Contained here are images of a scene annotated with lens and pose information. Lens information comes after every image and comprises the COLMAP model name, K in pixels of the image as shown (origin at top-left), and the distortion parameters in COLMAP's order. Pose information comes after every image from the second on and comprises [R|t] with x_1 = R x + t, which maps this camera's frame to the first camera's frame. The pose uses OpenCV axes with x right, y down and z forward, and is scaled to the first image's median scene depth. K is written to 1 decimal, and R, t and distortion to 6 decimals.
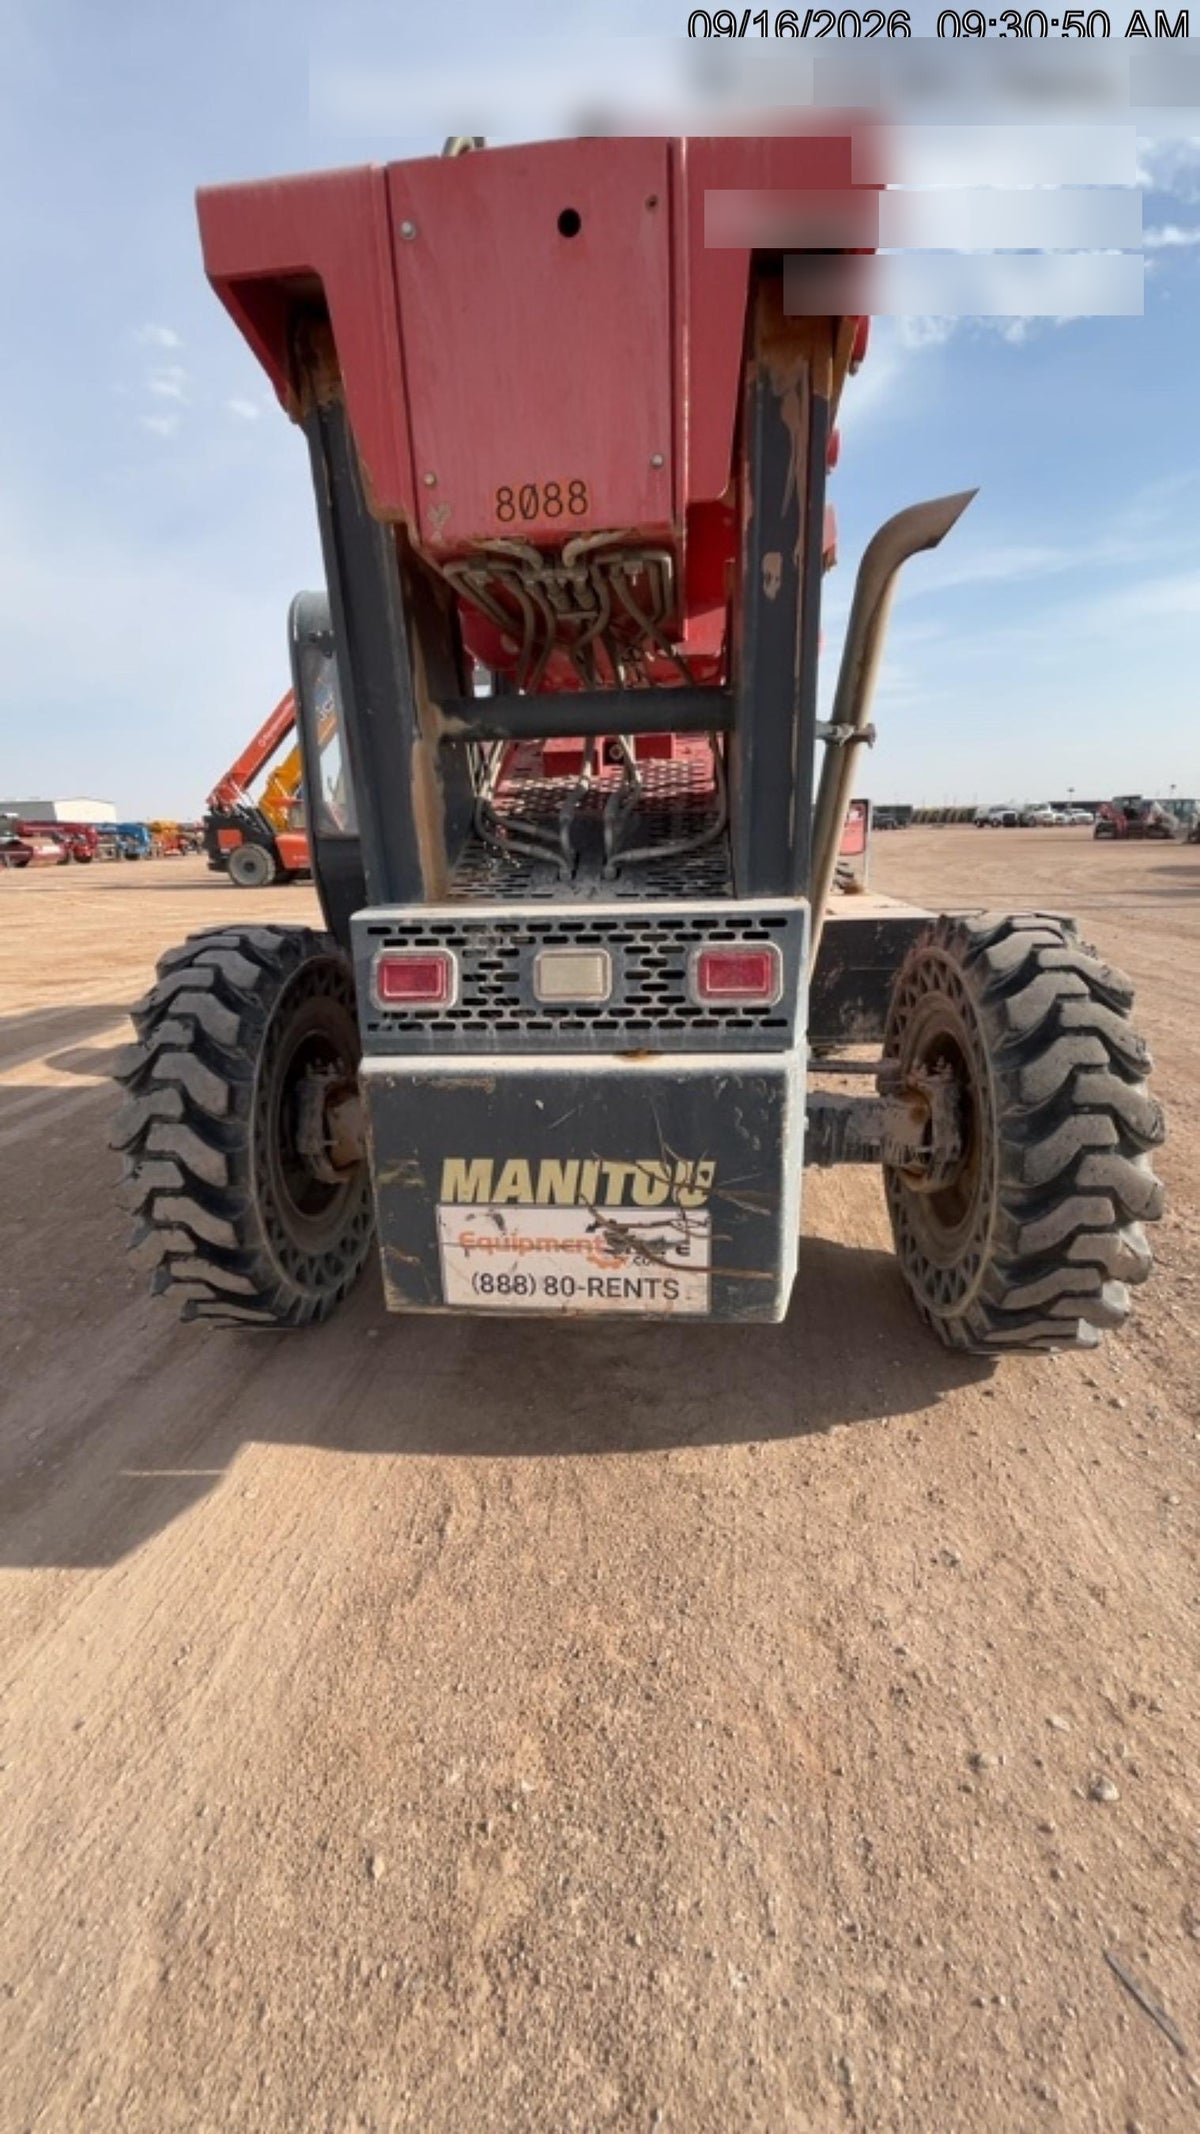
lens RADIAL K [[819.8, 0, 600.9], [0, 819.8, 1025.3], [0, 0, 1]] dist [0.017404, 0.000018]
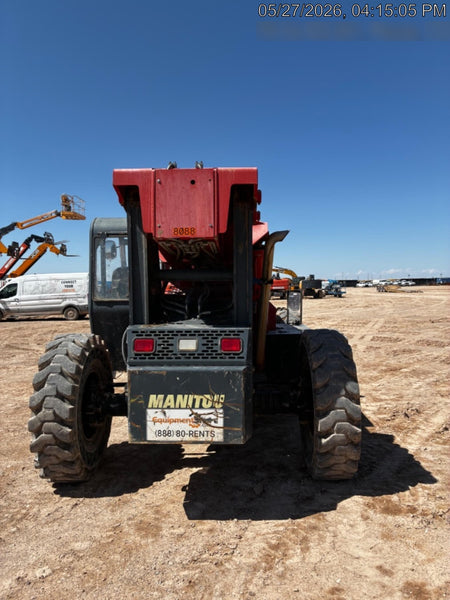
lens RADIAL K [[469.1, 0, 225.0], [0, 469.1, 300.0], [0, 0, 1]] dist [0.143087, -0.000589]
pose [[0.998038, 0.027793, 0.056103, 0.008806], [-0.014637, 0.974815, -0.222536, 0.215240], [-0.060875, 0.221278, 0.973309, -1.133915]]
